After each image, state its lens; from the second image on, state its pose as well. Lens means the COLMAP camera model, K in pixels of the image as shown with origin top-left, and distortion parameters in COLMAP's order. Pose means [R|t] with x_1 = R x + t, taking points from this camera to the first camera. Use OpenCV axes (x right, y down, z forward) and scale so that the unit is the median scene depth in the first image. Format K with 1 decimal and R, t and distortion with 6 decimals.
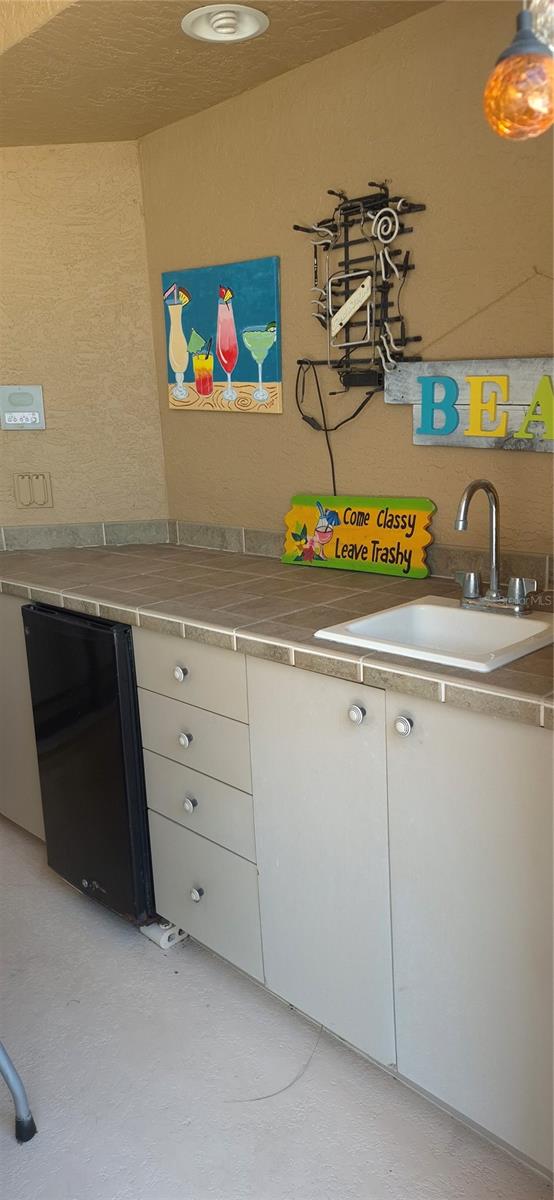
lens RADIAL K [[818.4, 0, 277.0], [0, 818.4, 600.0], [0, 0, 1]] dist [0.112590, -0.156584]
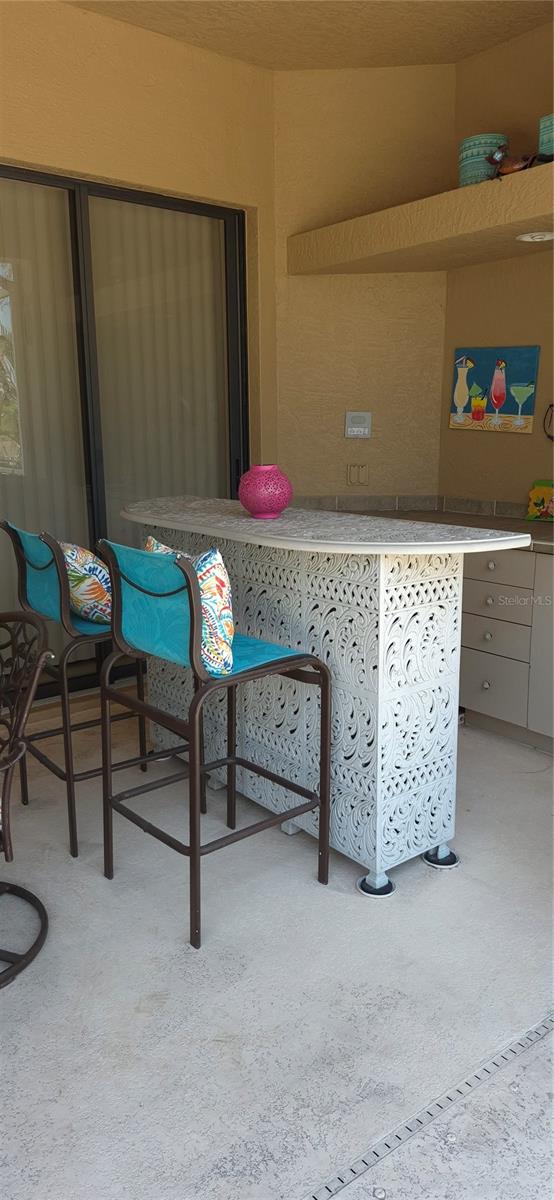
lens RADIAL K [[818.4, 0, 277.0], [0, 818.4, 600.0], [0, 0, 1]] dist [0.112590, -0.156584]
pose [[0.993630, 0.060075, -0.095343, -0.319325], [-0.061229, 0.998081, -0.009227, 0.161895], [0.094606, 0.015006, 0.995402, -0.734783]]
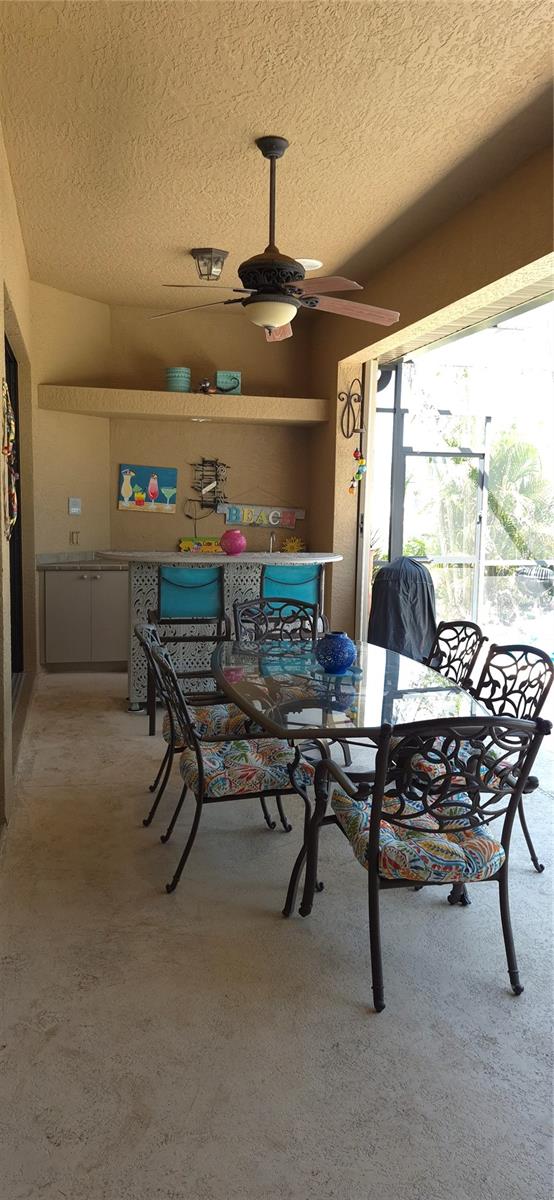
lens RADIAL K [[818.4, 0, 277.0], [0, 818.4, 600.0], [0, 0, 1]] dist [0.112590, -0.156584]
pose [[0.528571, -0.044043, 0.847746, -2.389565], [0.147003, 0.988314, -0.040310, 0.281457], [-0.836064, 0.145928, 0.528868, -0.938670]]
